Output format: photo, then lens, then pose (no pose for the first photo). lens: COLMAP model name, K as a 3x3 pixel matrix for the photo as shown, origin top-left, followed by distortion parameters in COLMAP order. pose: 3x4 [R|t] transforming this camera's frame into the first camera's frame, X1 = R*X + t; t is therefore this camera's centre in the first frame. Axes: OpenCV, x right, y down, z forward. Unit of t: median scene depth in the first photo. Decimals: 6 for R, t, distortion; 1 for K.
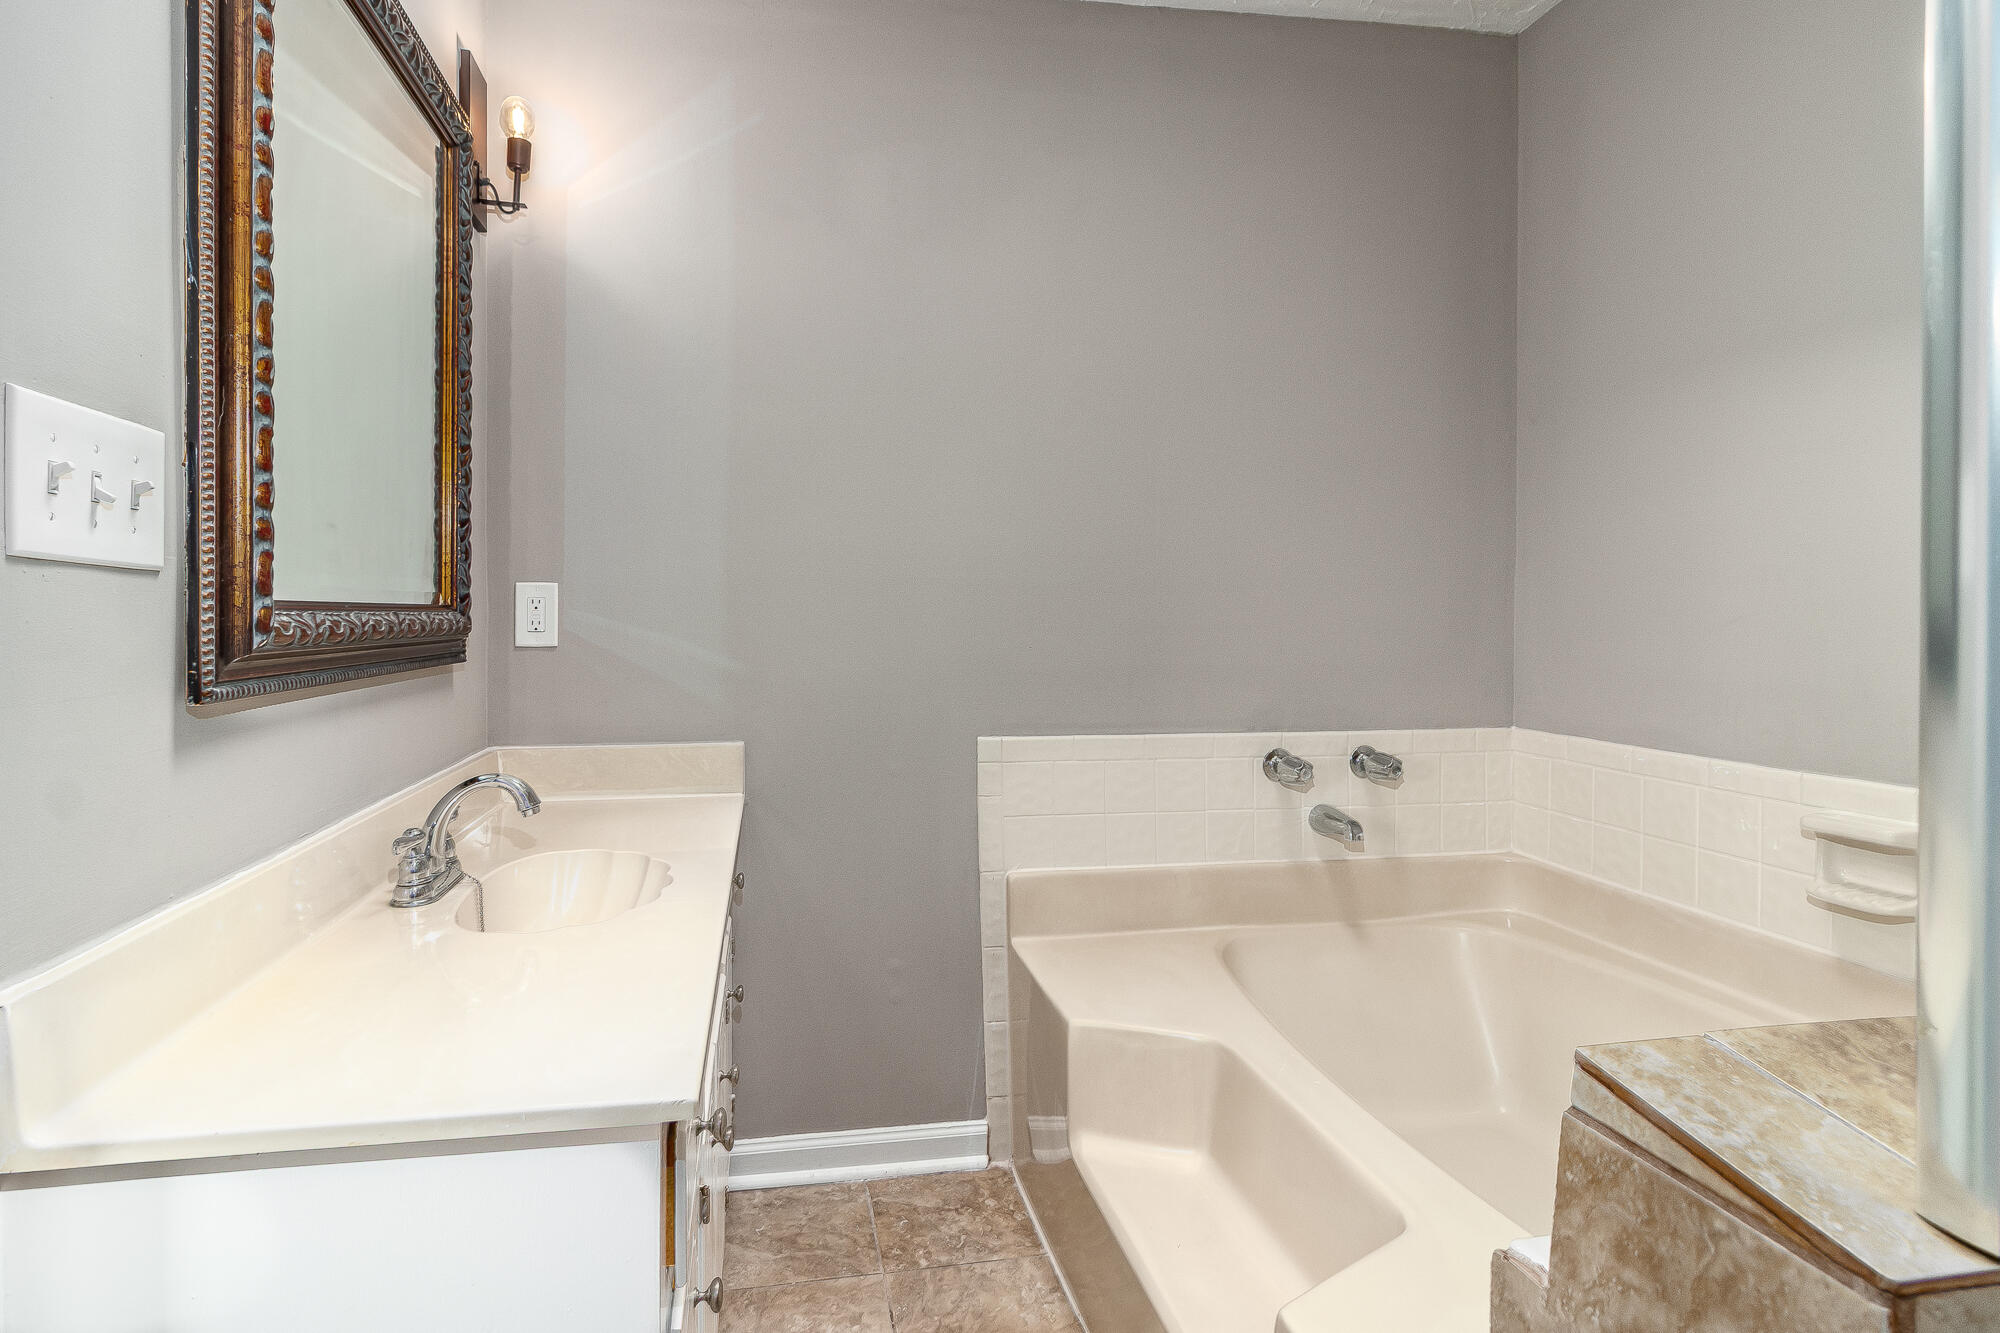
lens RADIAL K [[1000.1, 0, 938.1], [0, 1000.1, 613.8], [0, 0, 1]] dist [-0.001304, -0.000435]
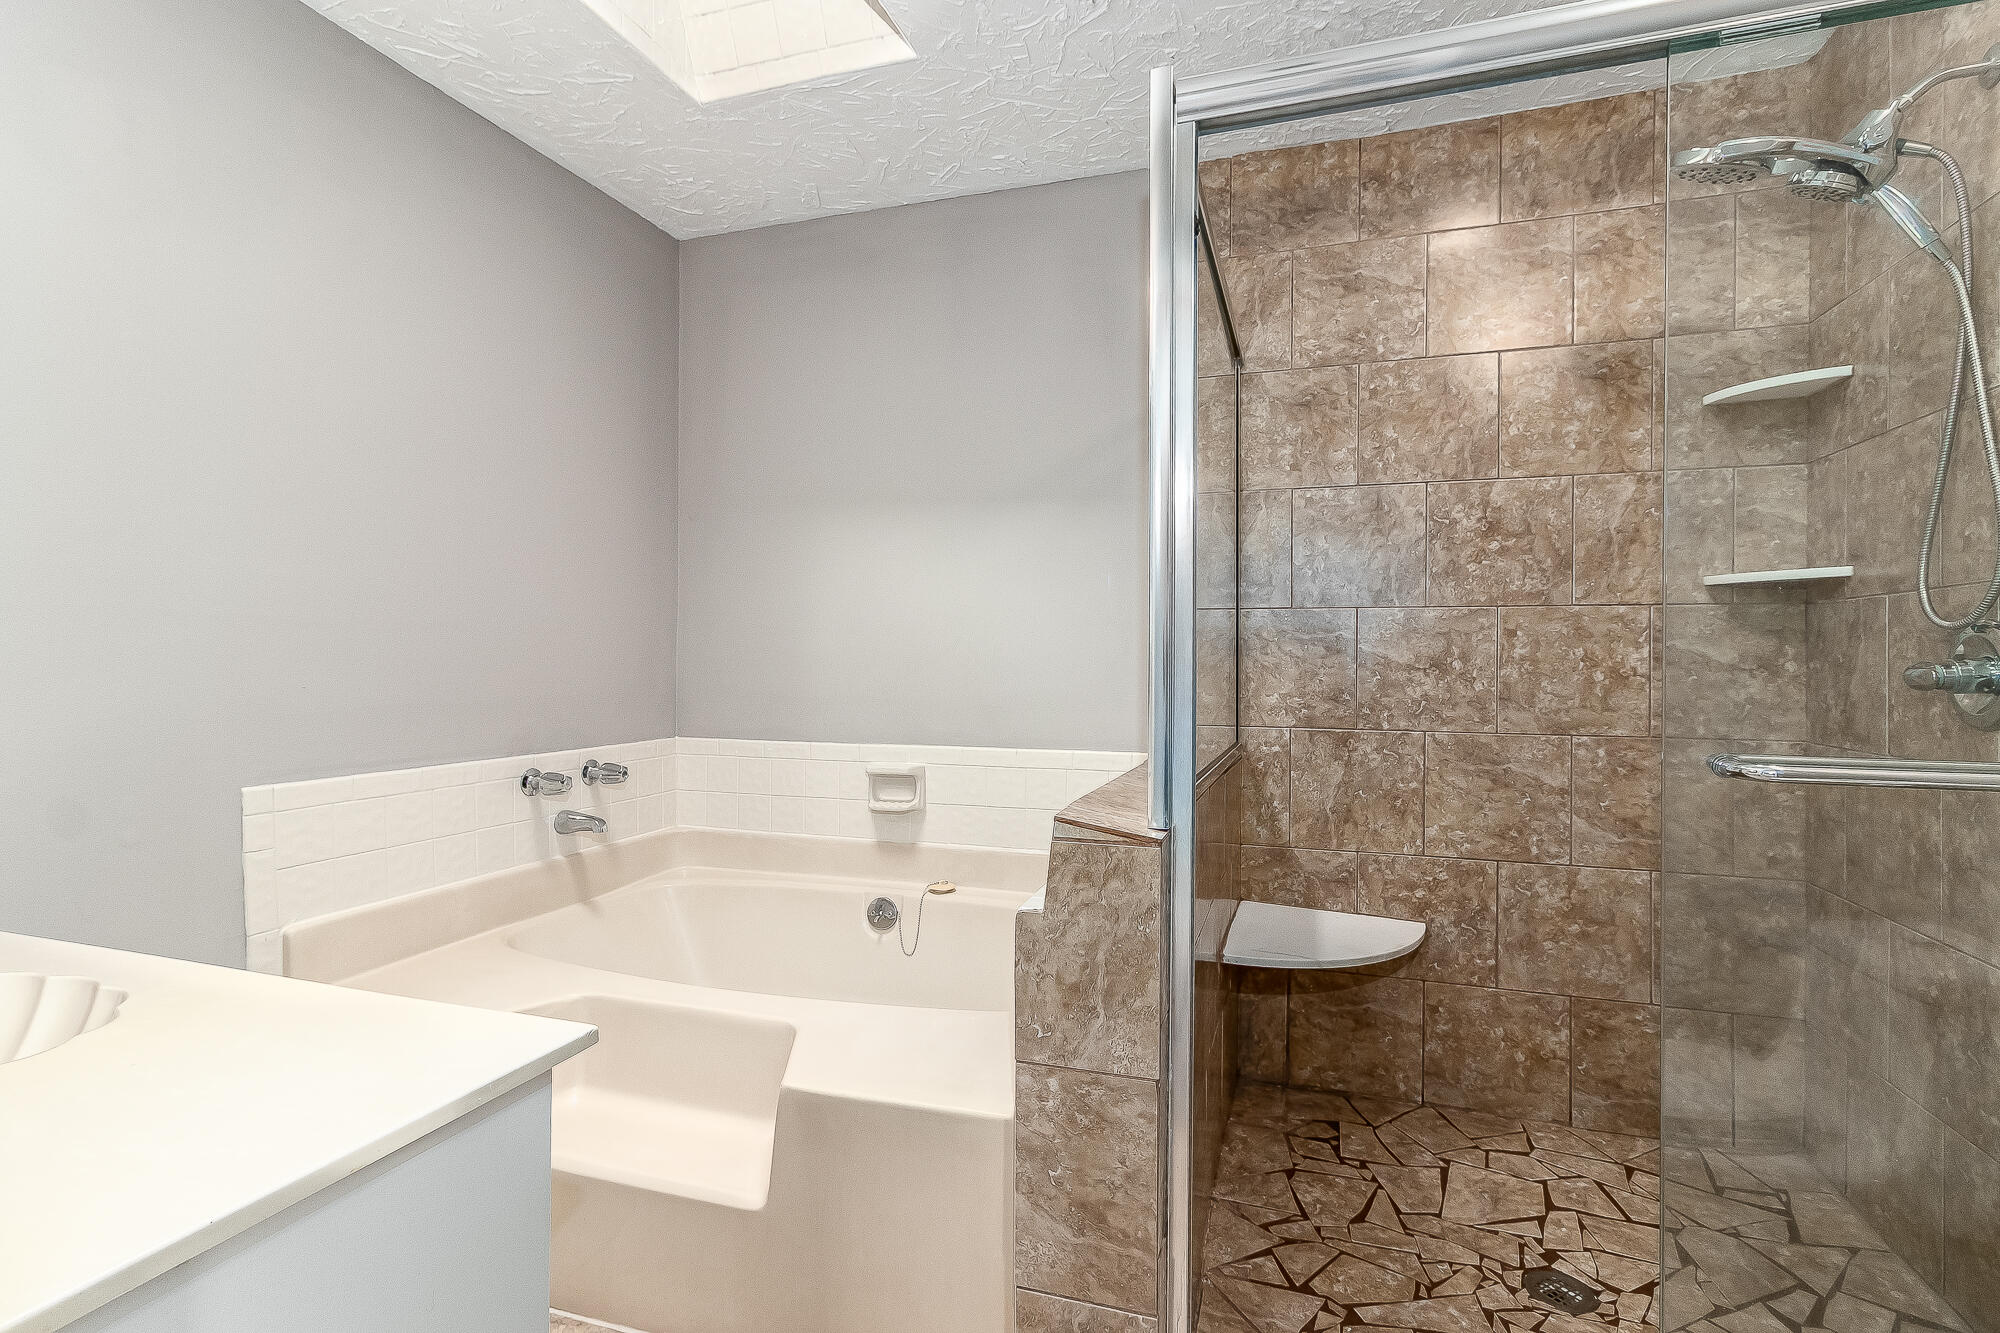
lens RADIAL K [[938.0, 0, 999.6], [0, 938.0, 665.7], [0, 0, 1]] dist [0.001654, 0.000202]
pose [[0.461530, -0.003481, 0.887118, -0.401473], [0.000139, 0.999993, 0.003851, 0.009046], [-0.887125, -0.001654, 0.461527, -0.001409]]
